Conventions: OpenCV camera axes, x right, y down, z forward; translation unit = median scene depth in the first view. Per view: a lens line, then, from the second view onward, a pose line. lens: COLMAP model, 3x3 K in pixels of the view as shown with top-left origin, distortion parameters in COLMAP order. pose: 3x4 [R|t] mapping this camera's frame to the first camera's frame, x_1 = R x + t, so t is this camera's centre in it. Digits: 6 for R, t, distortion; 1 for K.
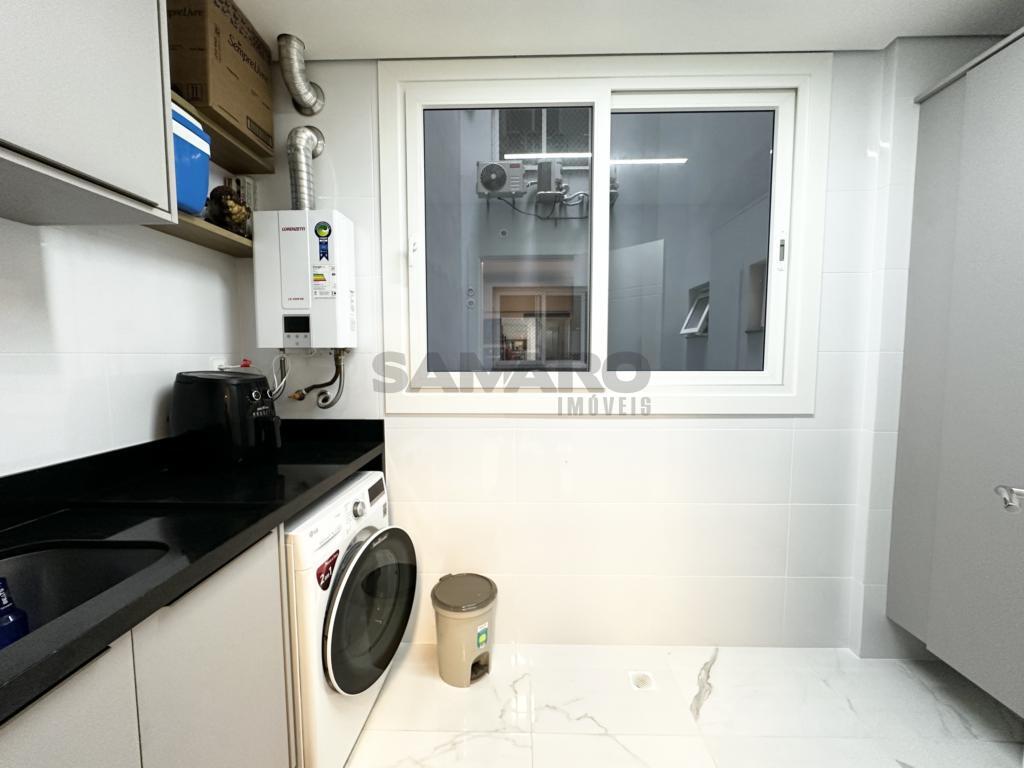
lens RADIAL K [[408.1, 0, 512.0], [0, 408.1, 384.0], [0, 0, 1]] dist [-0.002437, 0.000266]
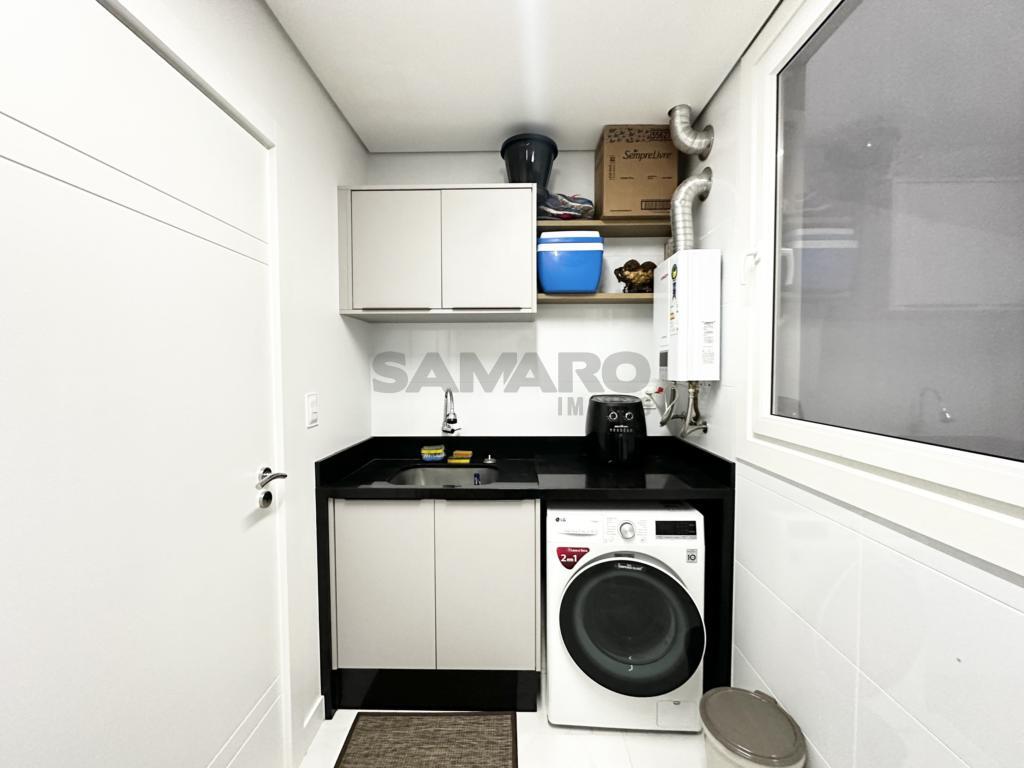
lens RADIAL K [[408.1, 0, 512.0], [0, 408.1, 384.0], [0, 0, 1]] dist [-0.002437, 0.000266]
pose [[0.003662, 0.043585, -0.999043, 0.605913], [-0.071875, 0.996477, 0.043210, -0.095295], [0.997407, 0.071647, 0.006782, 0.568690]]
